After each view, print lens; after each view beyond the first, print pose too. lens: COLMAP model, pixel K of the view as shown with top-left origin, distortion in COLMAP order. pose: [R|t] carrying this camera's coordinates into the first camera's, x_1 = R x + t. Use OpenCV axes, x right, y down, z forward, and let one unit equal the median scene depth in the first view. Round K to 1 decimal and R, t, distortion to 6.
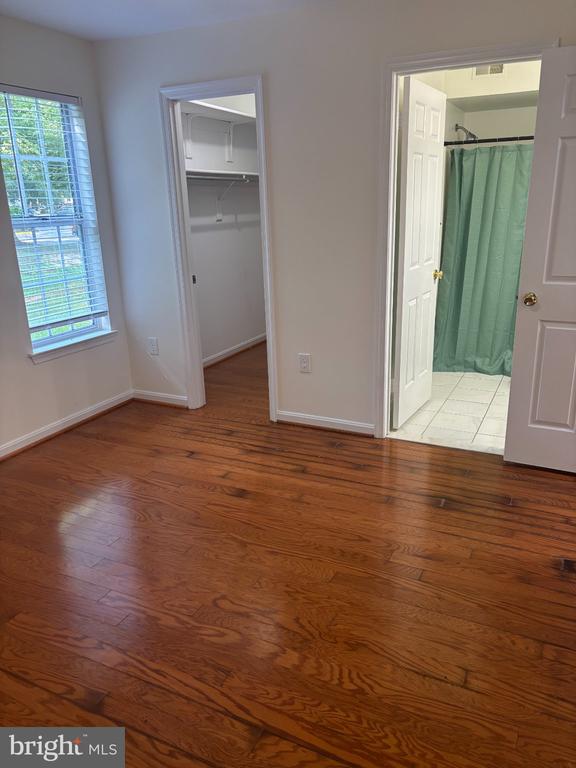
lens RADIAL K [[581.9, 0, 288.8], [0, 581.9, 384.4], [0, 0, 1]] dist [0.007217, -0.000524]
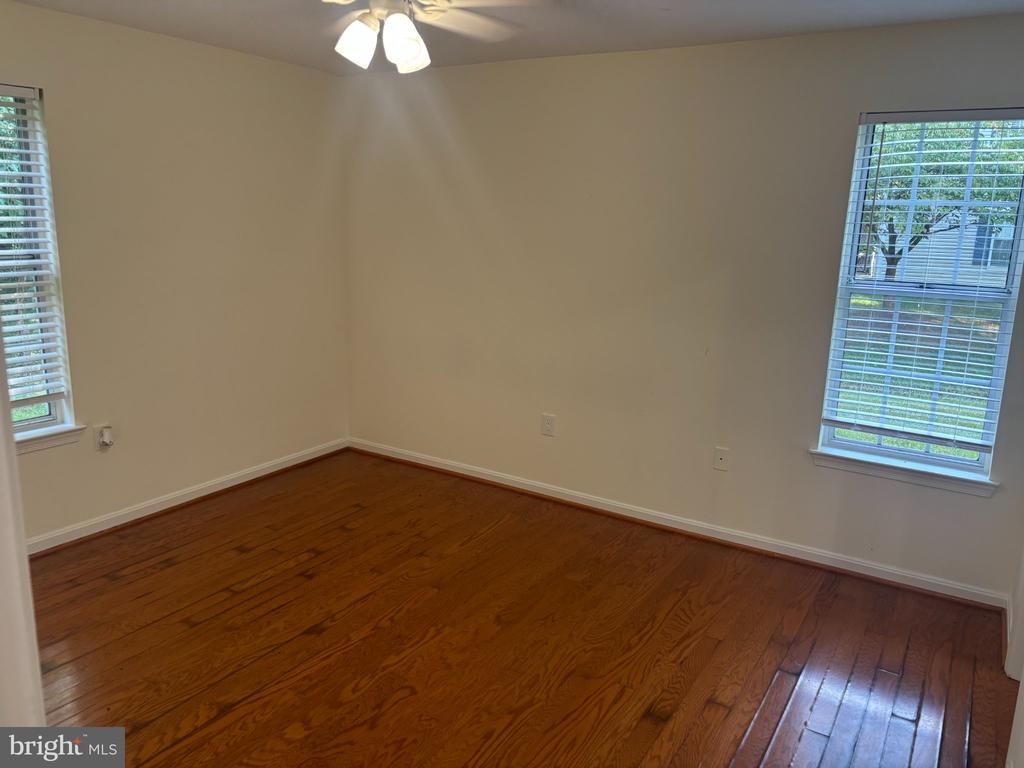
lens RADIAL K [[775.9, 0, 511.3], [0, 775.9, 384.5], [0, 0, 1]] dist [0.007217, -0.000524]
pose [[-0.105324, 0.234155, -0.966477, 0.658637], [-0.330521, 0.908388, 0.256101, -0.302939], [0.937903, 0.346414, -0.018282, 0.719003]]
